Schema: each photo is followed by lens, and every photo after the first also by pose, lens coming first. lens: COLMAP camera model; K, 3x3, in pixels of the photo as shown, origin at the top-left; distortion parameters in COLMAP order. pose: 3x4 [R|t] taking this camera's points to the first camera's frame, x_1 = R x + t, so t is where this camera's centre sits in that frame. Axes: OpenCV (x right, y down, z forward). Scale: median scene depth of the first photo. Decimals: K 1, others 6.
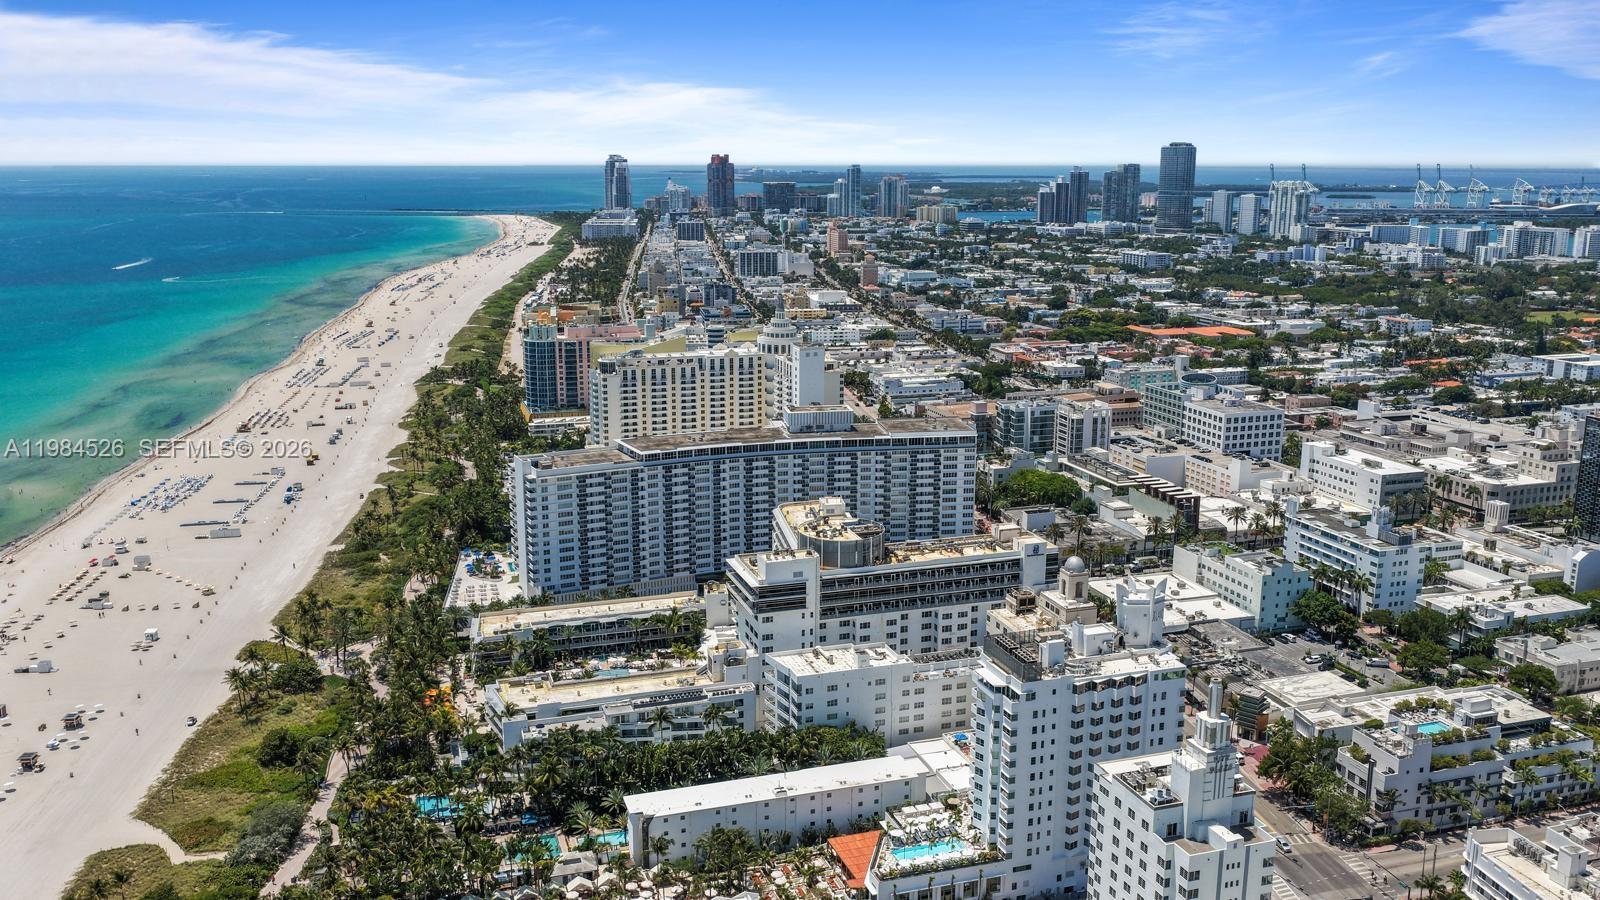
lens RADIAL K [[1332.4, 0, 801.6], [0, 1332.4, 425.1], [0, 0, 1]] dist [-0.002541, 0.006127]
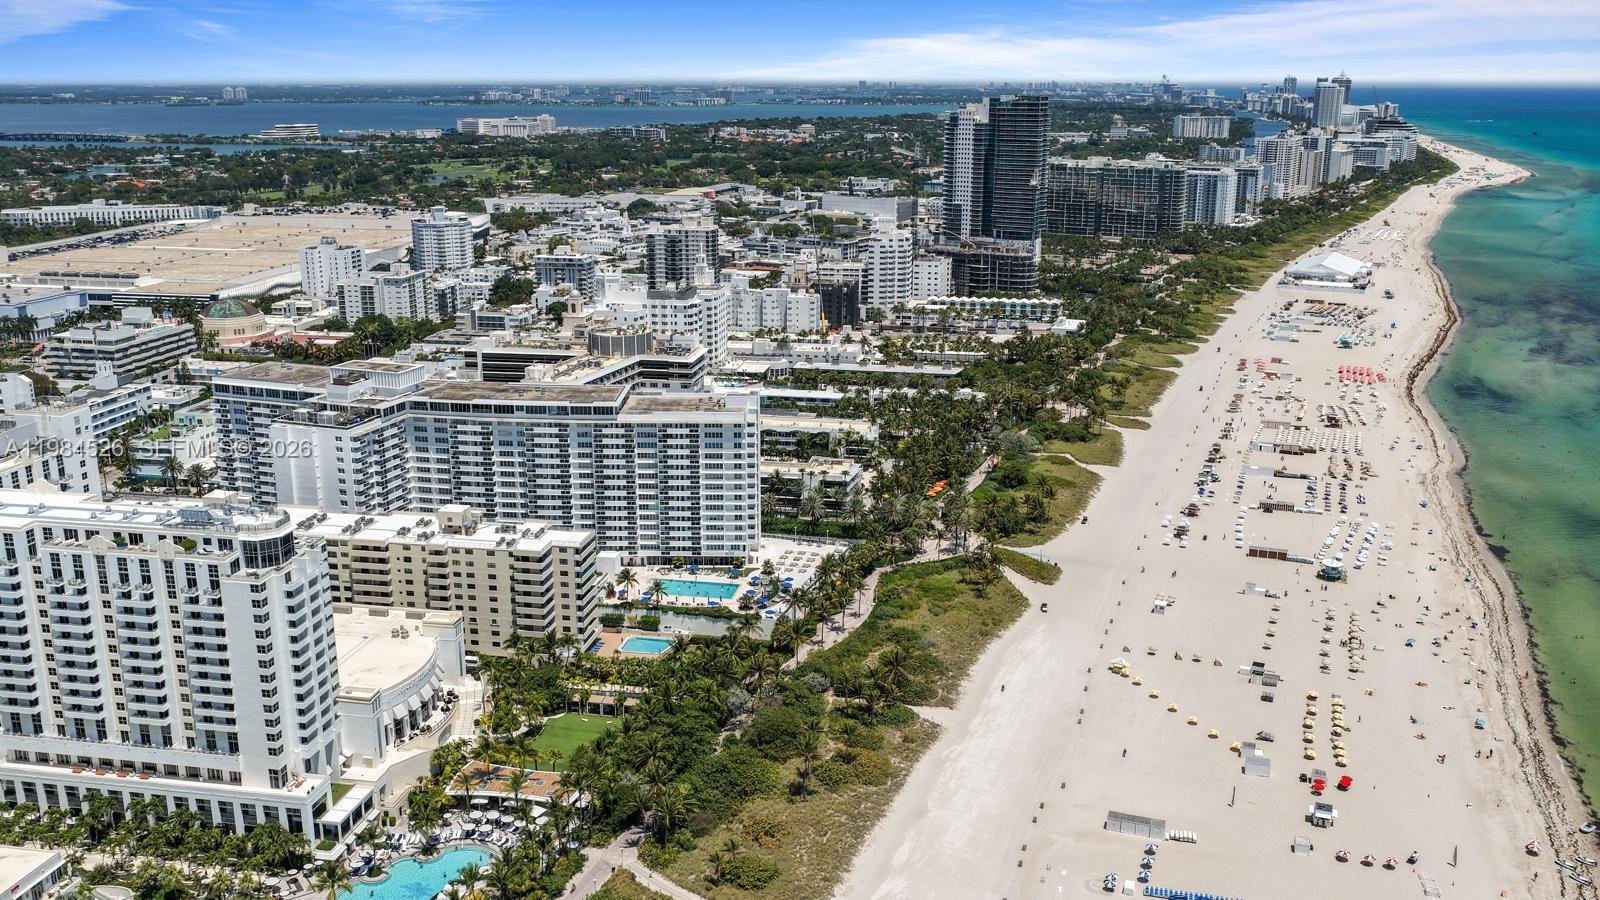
lens RADIAL K [[1353.2, 0, 803.9], [0, 1353.2, 451.2], [0, 0, 1]] dist [-0.005098, 0.007290]
pose [[-0.874703, -0.131332, 0.466527, -0.478786], [0.093287, 0.898964, 0.427973, -0.231177], [-0.475597, 0.417870, -0.774075, 1.224731]]
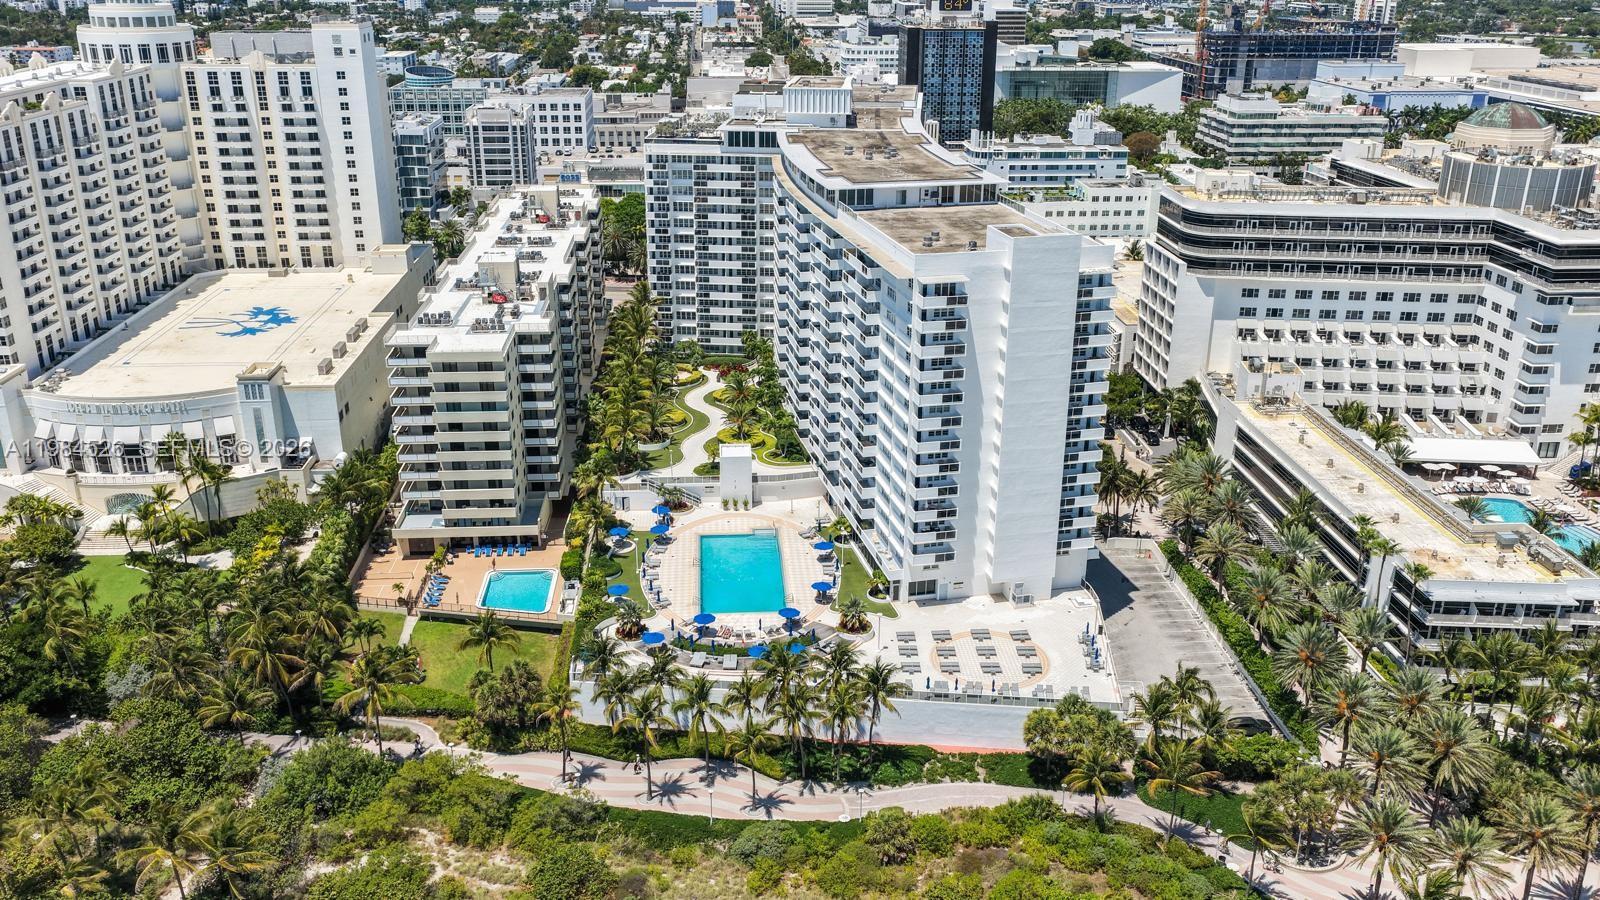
lens RADIAL K [[1327.0, 0, 802.6], [0, 1327.0, 447.1], [0, 0, 1]] dist [-0.004566, 0.015732]
pose [[0.246378, -0.346569, 0.905090, -0.411625], [0.186346, 0.933393, 0.306680, -0.031491], [-0.951091, 0.093100, 0.294549, 0.696611]]
